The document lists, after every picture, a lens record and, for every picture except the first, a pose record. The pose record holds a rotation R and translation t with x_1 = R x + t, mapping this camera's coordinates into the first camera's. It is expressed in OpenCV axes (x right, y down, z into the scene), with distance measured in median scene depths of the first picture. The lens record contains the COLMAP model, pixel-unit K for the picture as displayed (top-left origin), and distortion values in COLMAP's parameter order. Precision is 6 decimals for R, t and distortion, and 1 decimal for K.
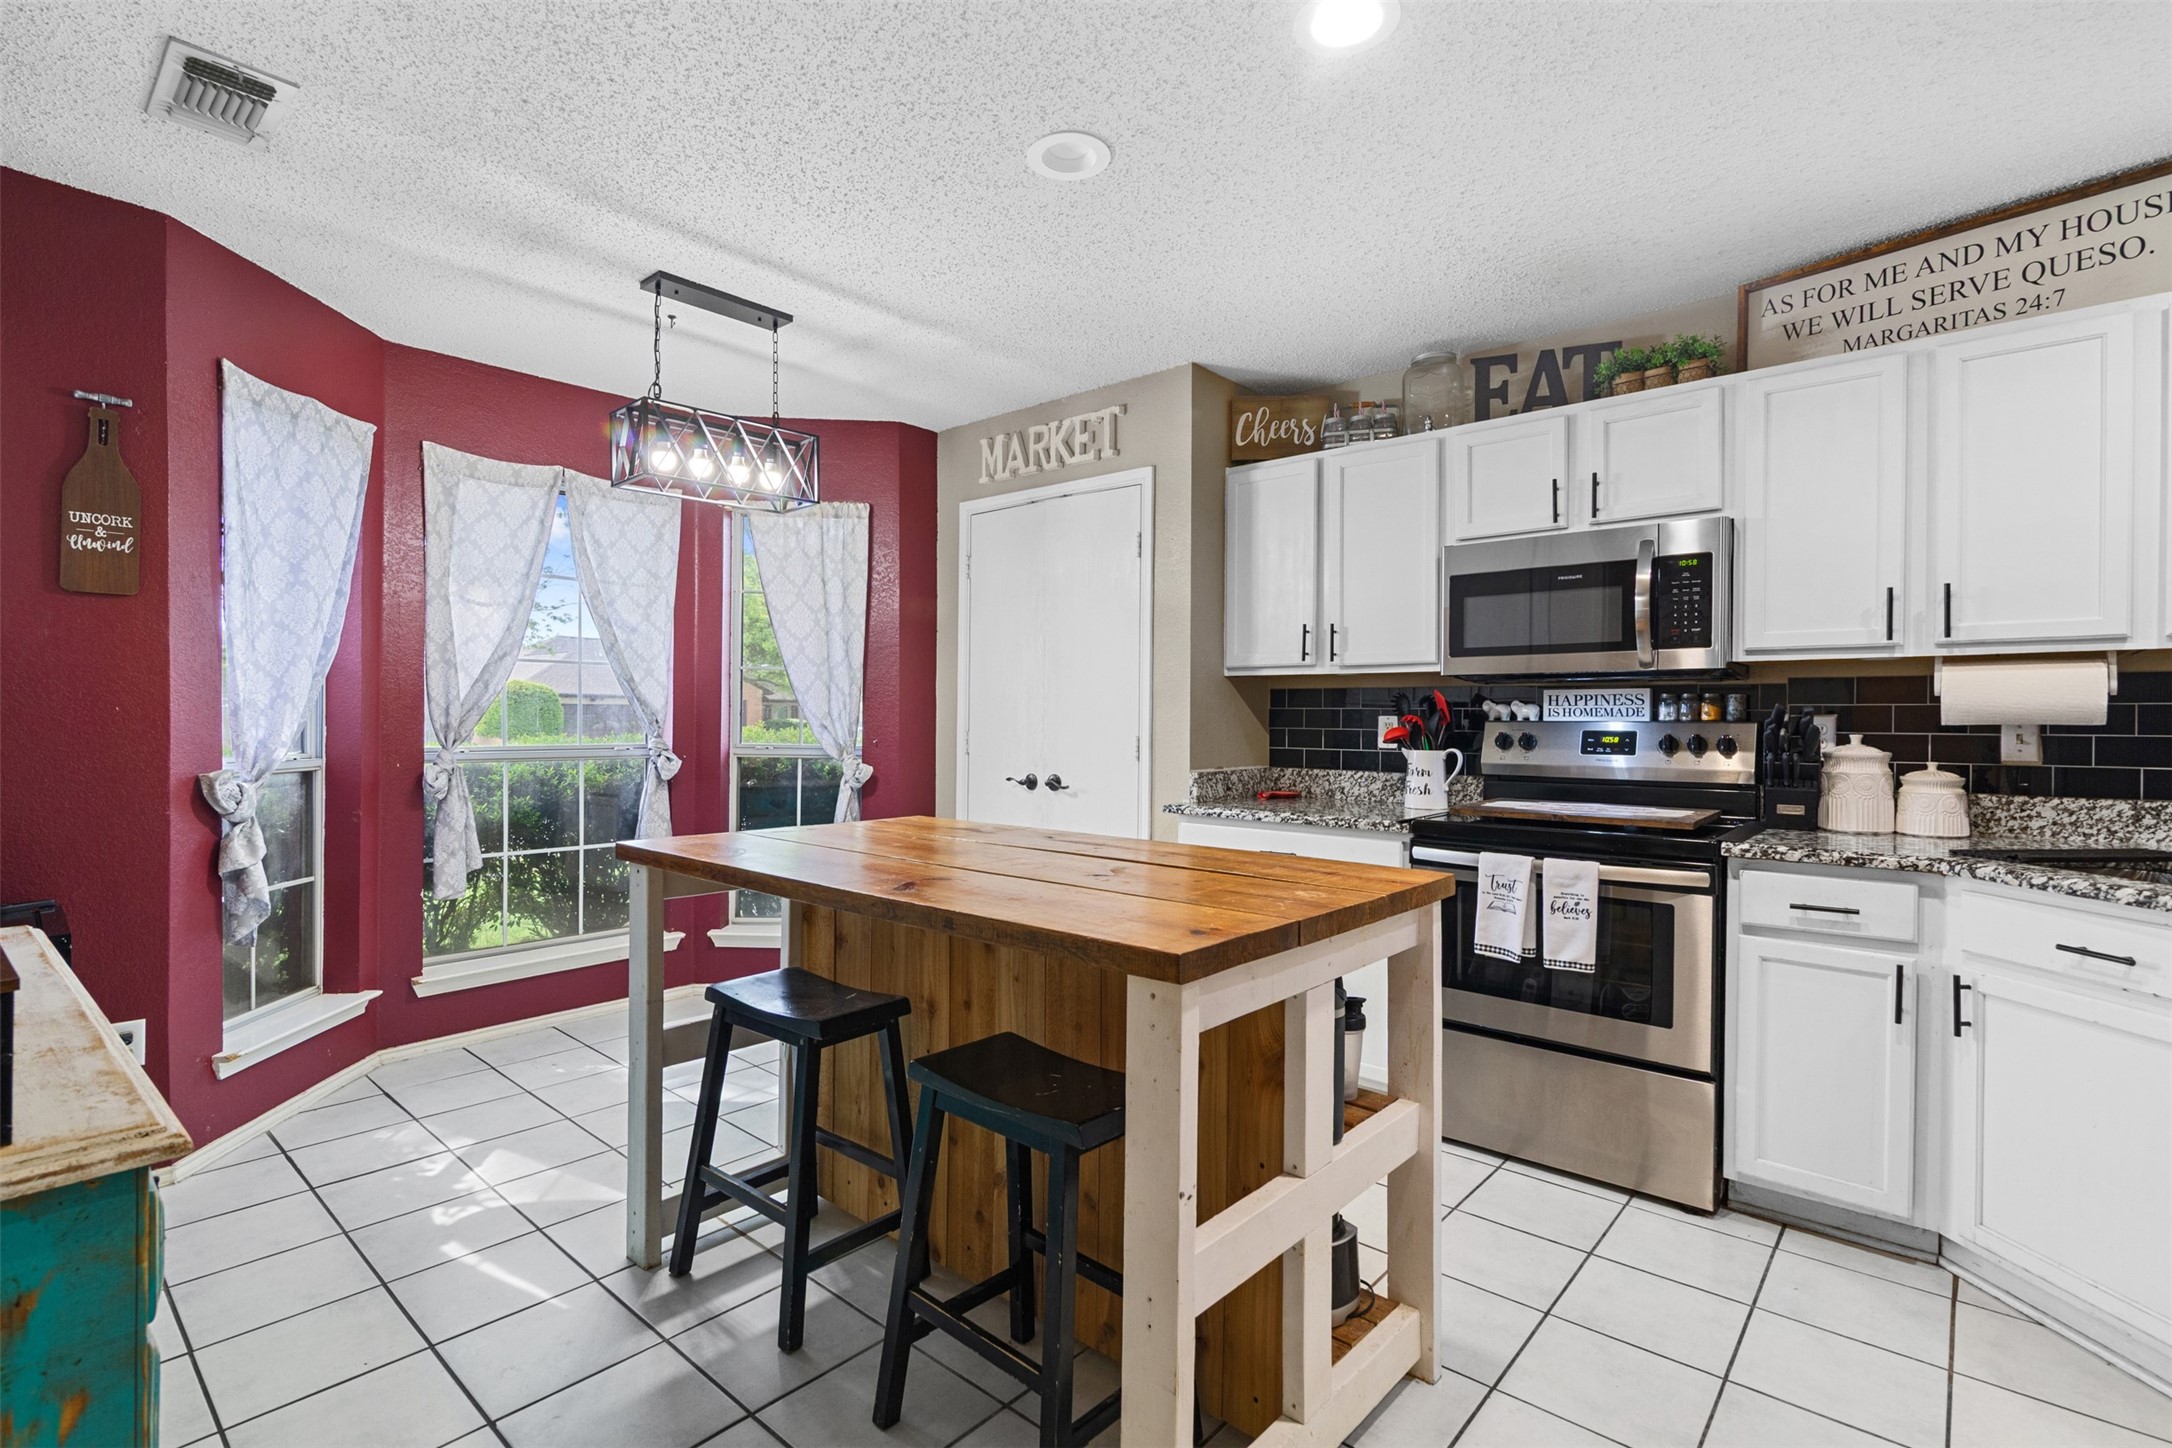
lens RADIAL K [[1009.3, 0, 1077.4], [0, 1009.3, 712.7], [0, 0, 1]] dist [0.000337, -0.000328]
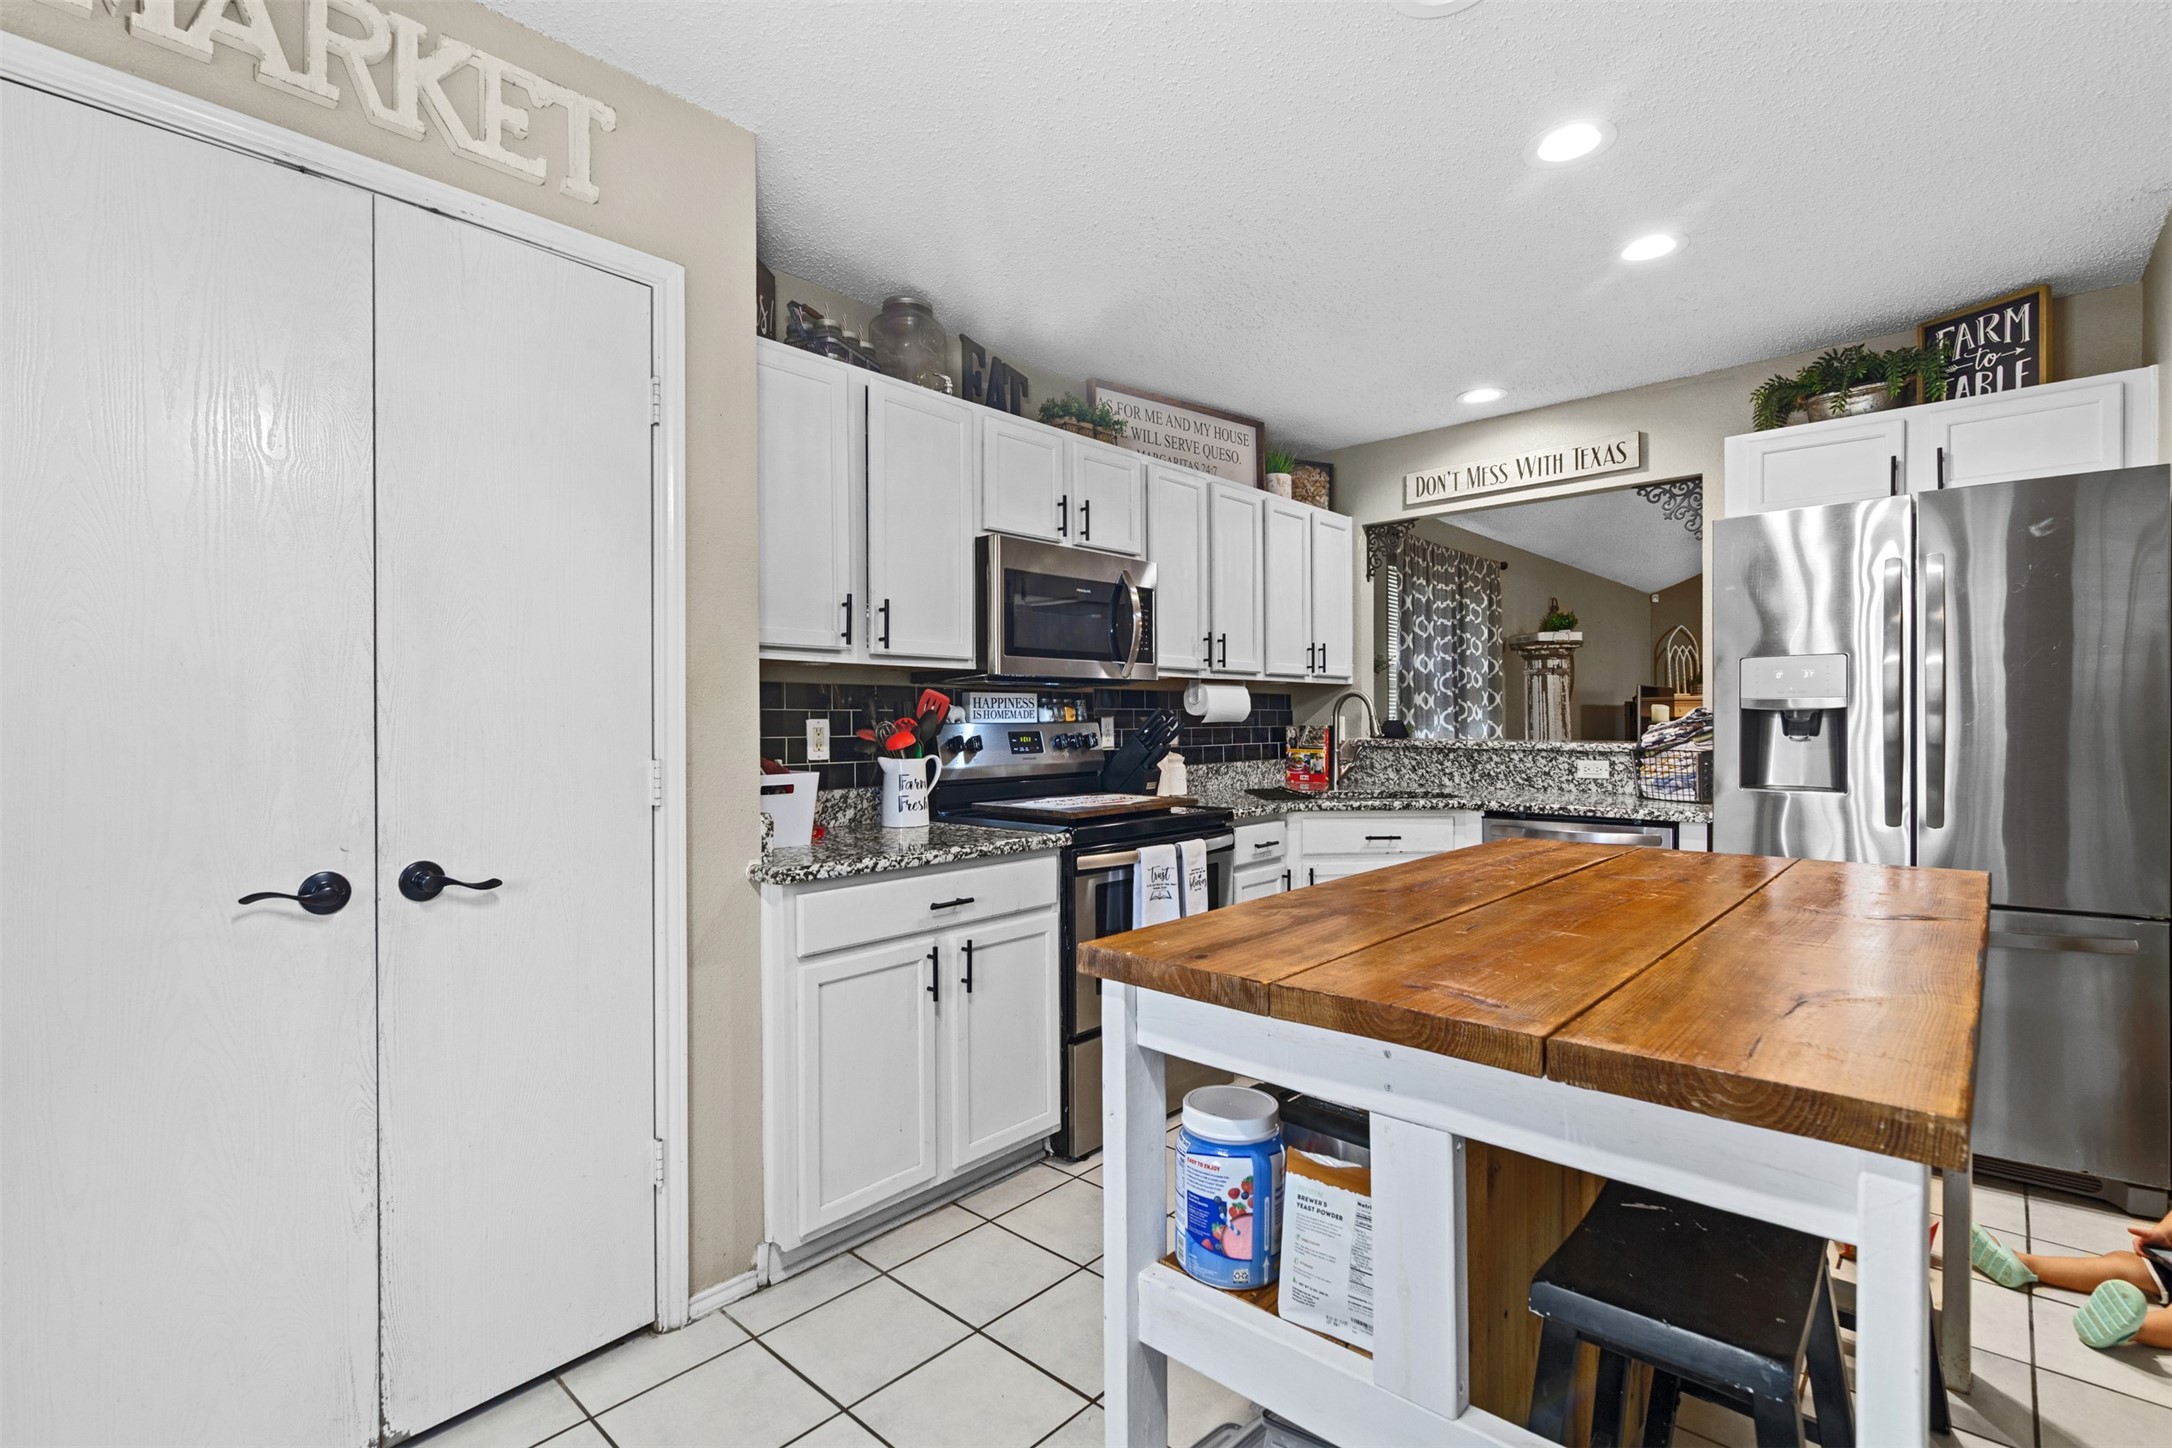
lens RADIAL K [[1003.9, 0, 1086.0], [0, 1003.9, 724.0], [0, 0, 1]] dist [-0.002219, -0.000474]
pose [[0.016062, -0.008680, 0.999833, -0.566938], [0.000169, 0.999962, 0.008679, 0.000415], [-0.999871, 0.000029, 0.016063, 0.926121]]
